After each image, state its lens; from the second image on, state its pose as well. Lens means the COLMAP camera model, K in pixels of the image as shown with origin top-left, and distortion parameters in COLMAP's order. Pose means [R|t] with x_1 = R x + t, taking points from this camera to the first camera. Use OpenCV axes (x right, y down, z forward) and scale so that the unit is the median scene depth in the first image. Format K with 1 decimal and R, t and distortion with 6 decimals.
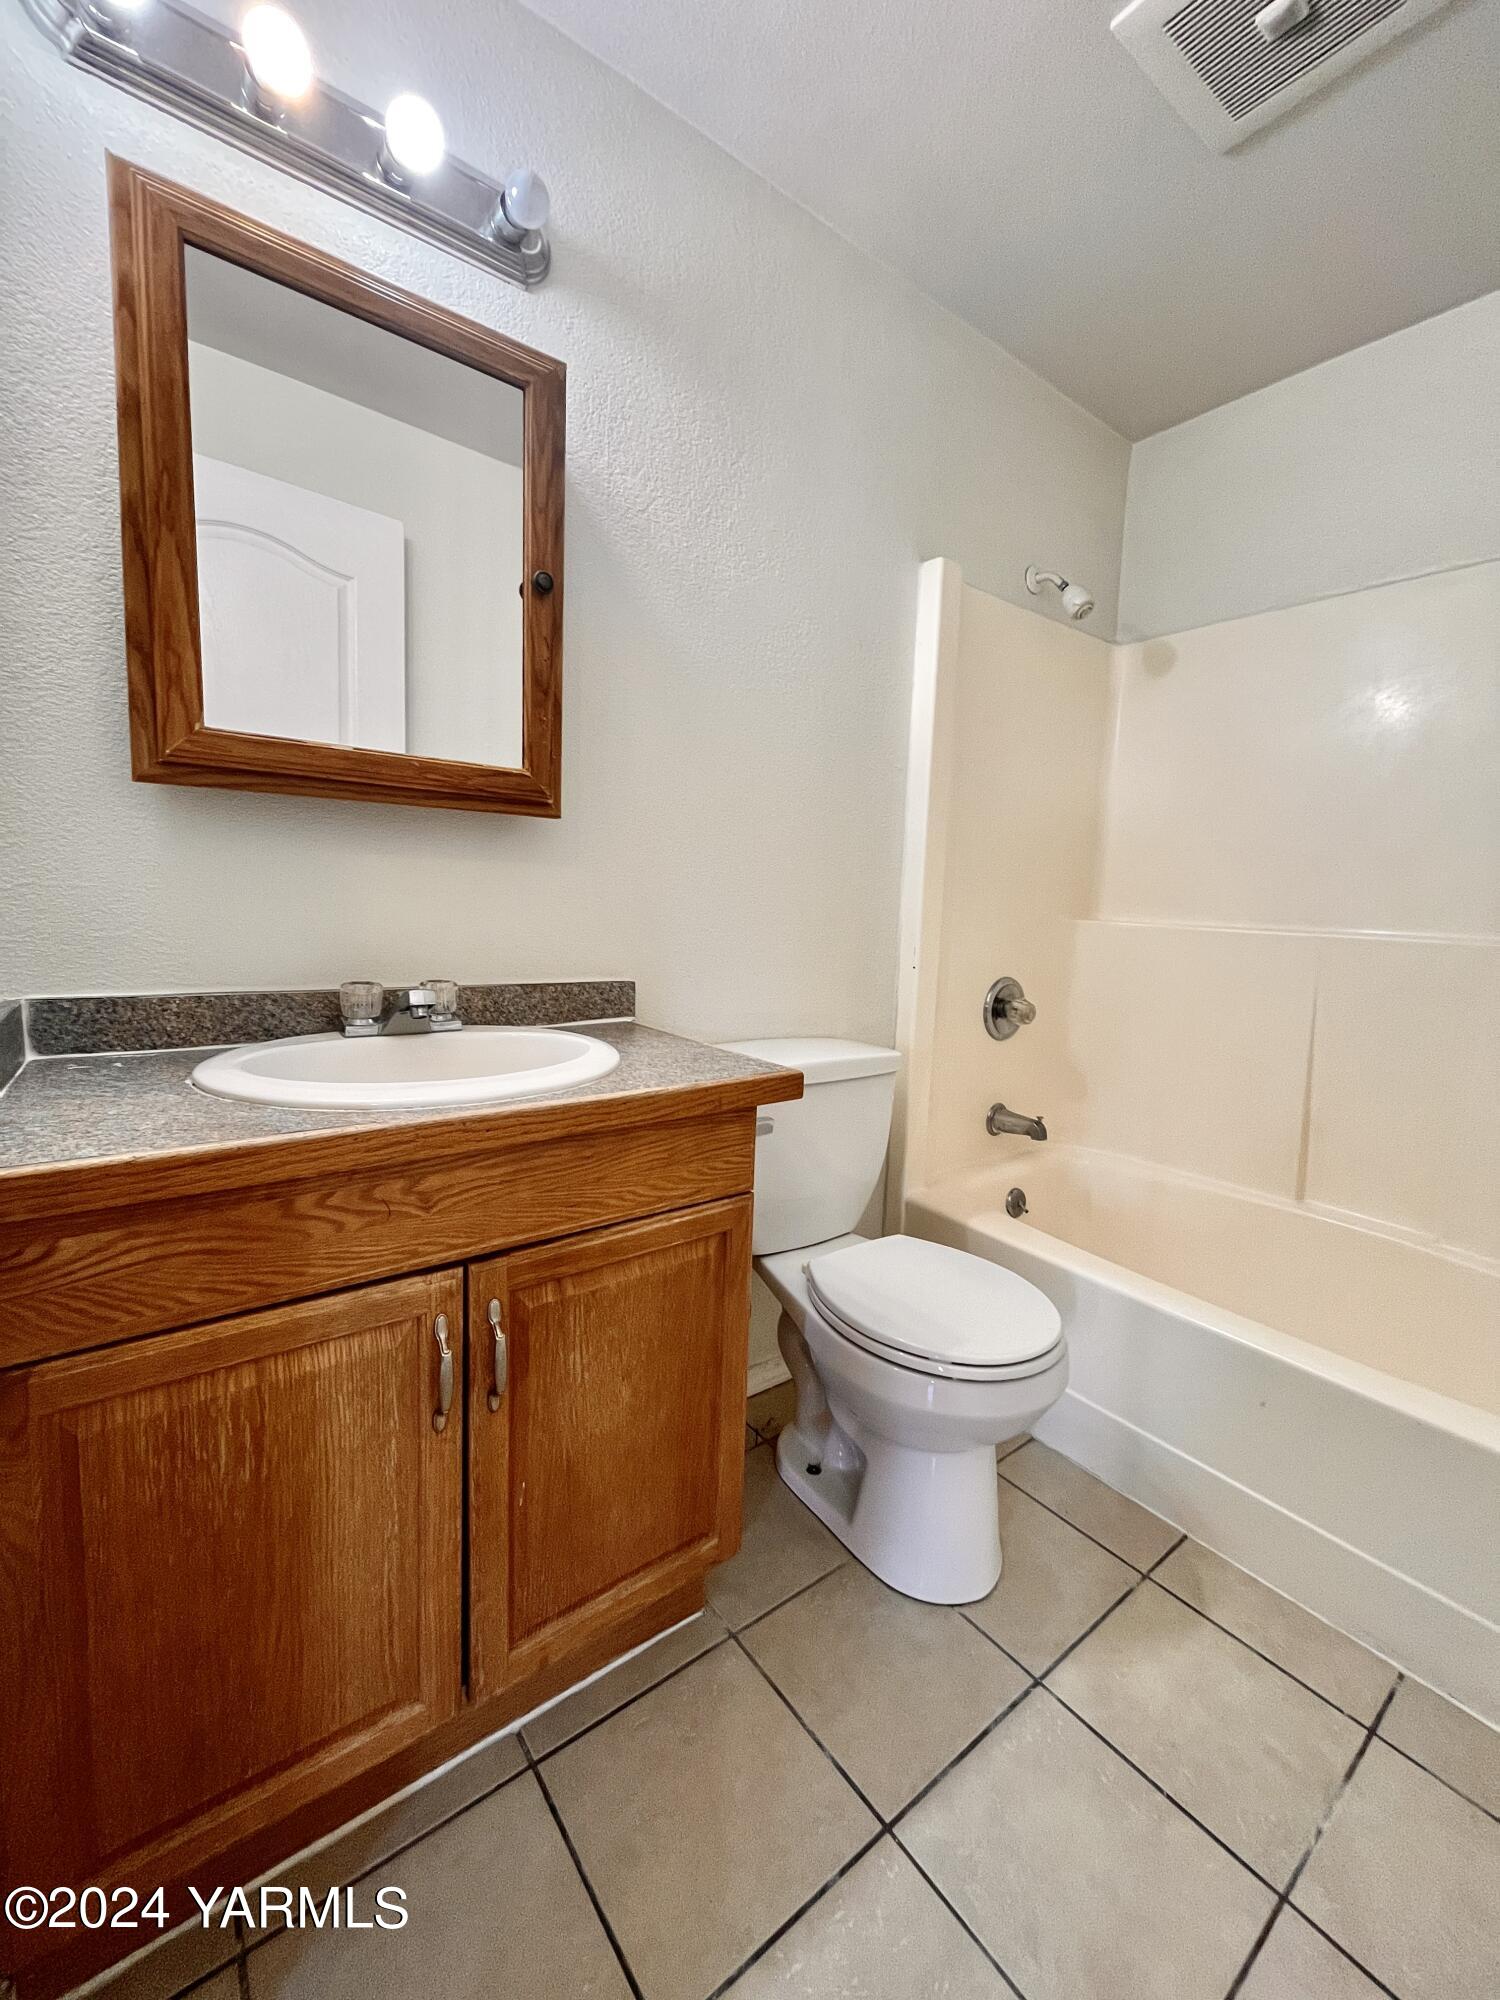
lens RADIAL K [[808.0, 0, 750.0], [0, 808.0, 1000.0], [0, 0, 1]] dist [-0.000338, 0.000146]
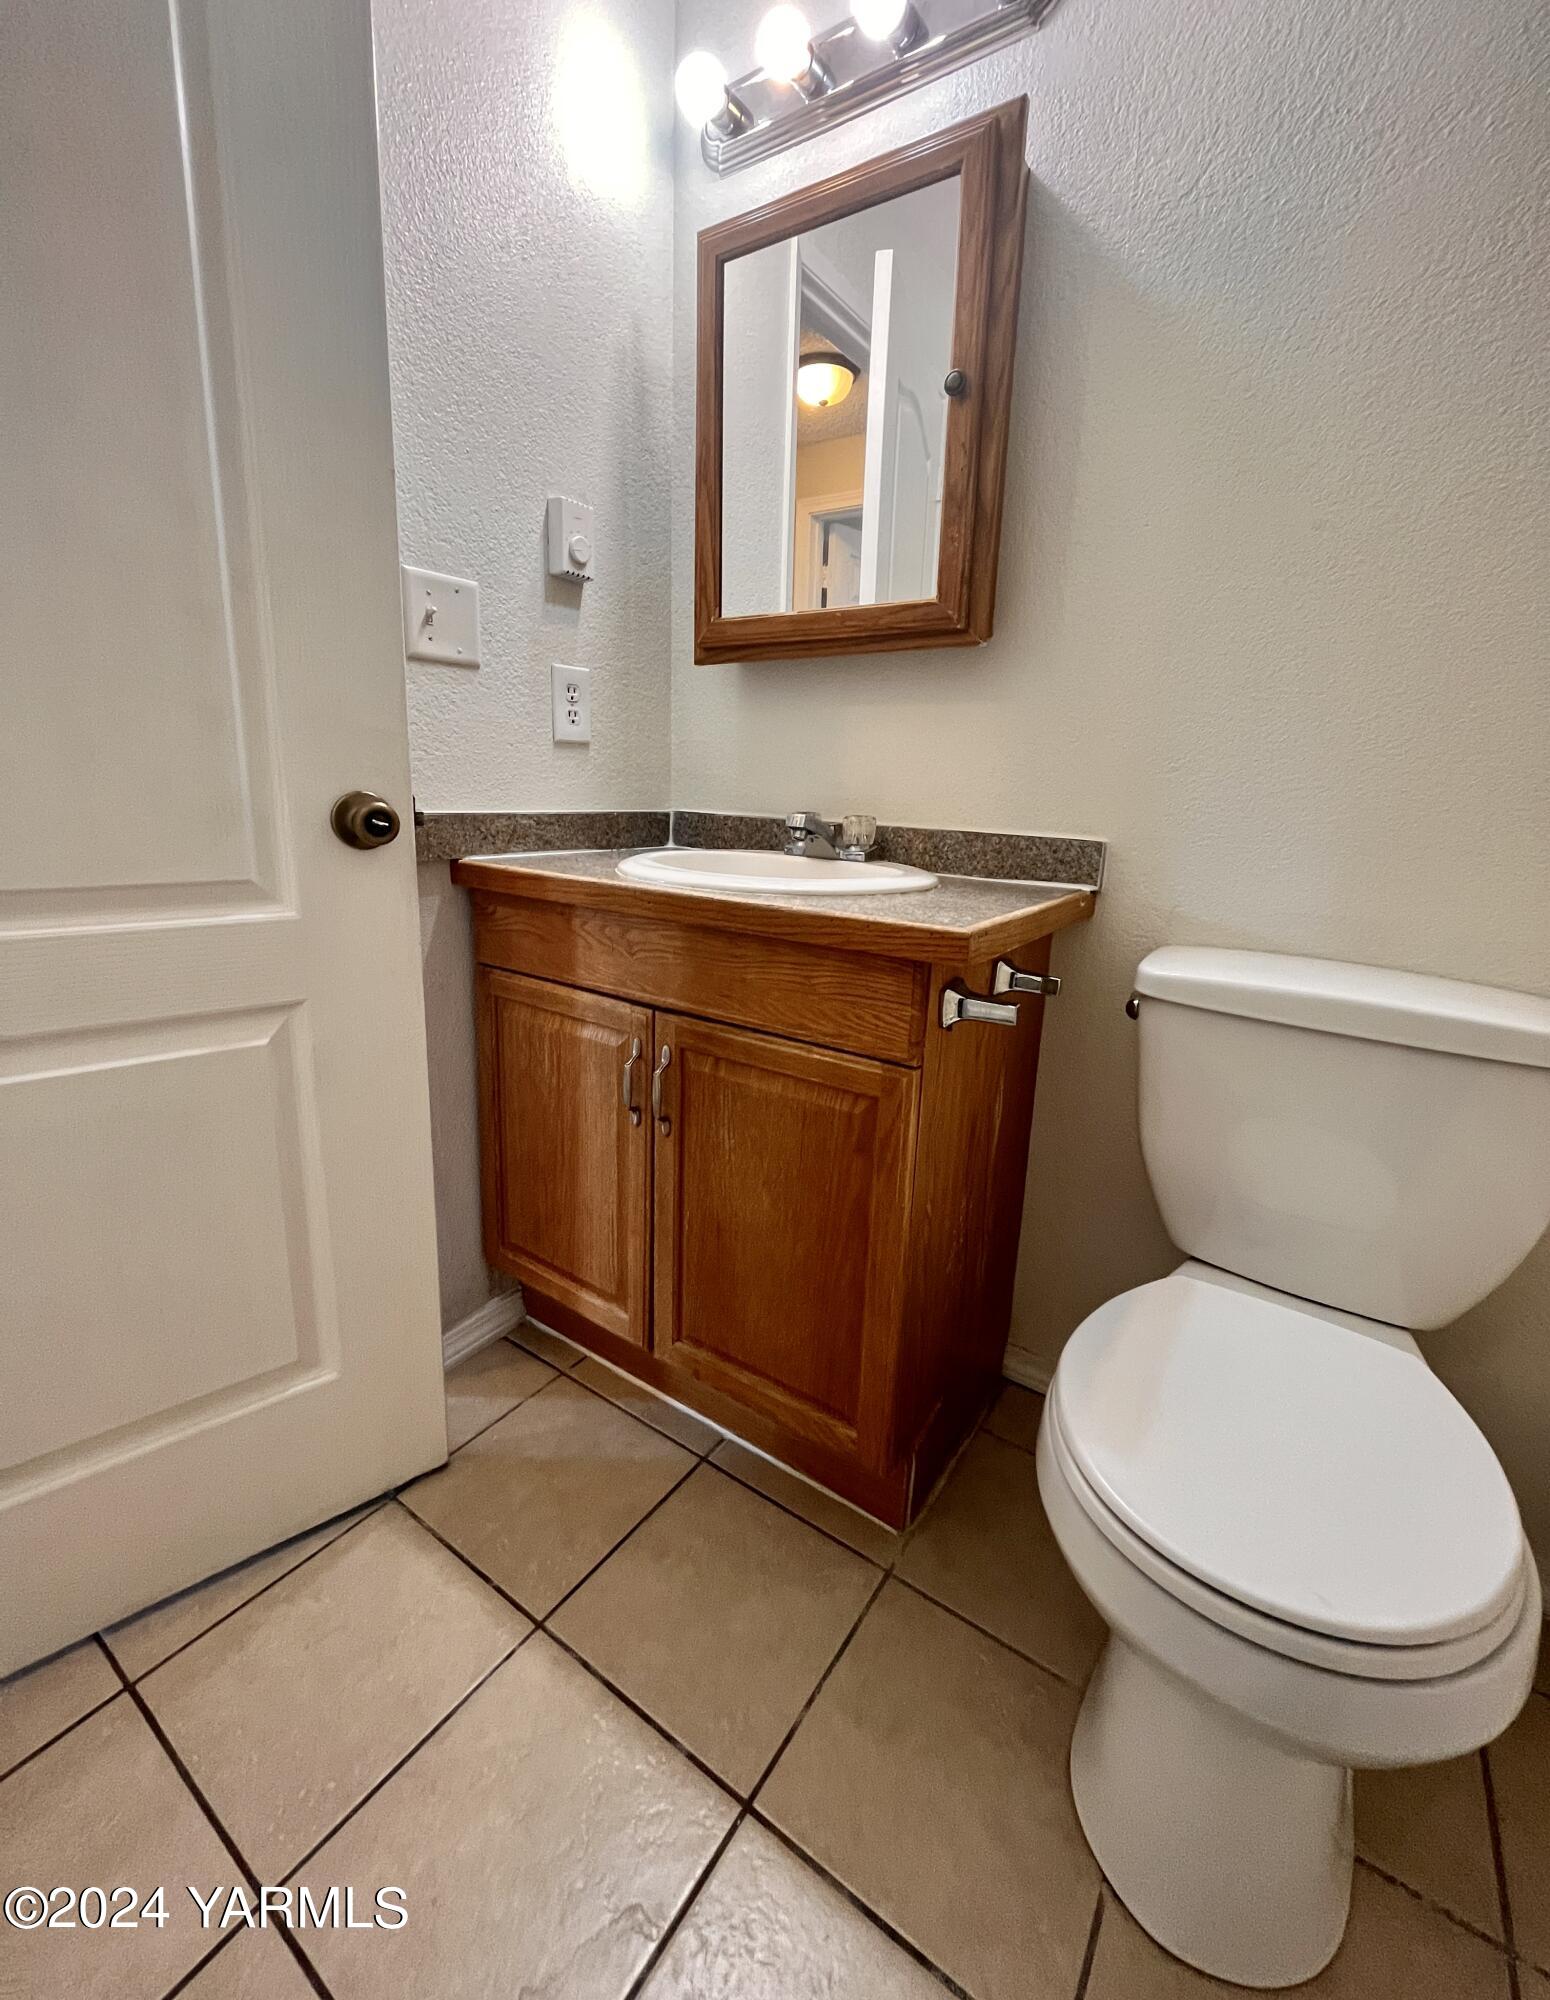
lens RADIAL K [[828.7, 0, 777.7], [0, 828.7, 965.1], [0, 0, 1]] dist [-0.000346, -0.000555]
pose [[0.310884, 0.178391, -0.933557, 0.838037], [-0.142775, 0.979848, 0.139691, 0.042589], [0.939663, 0.089860, 0.330088, 0.673942]]
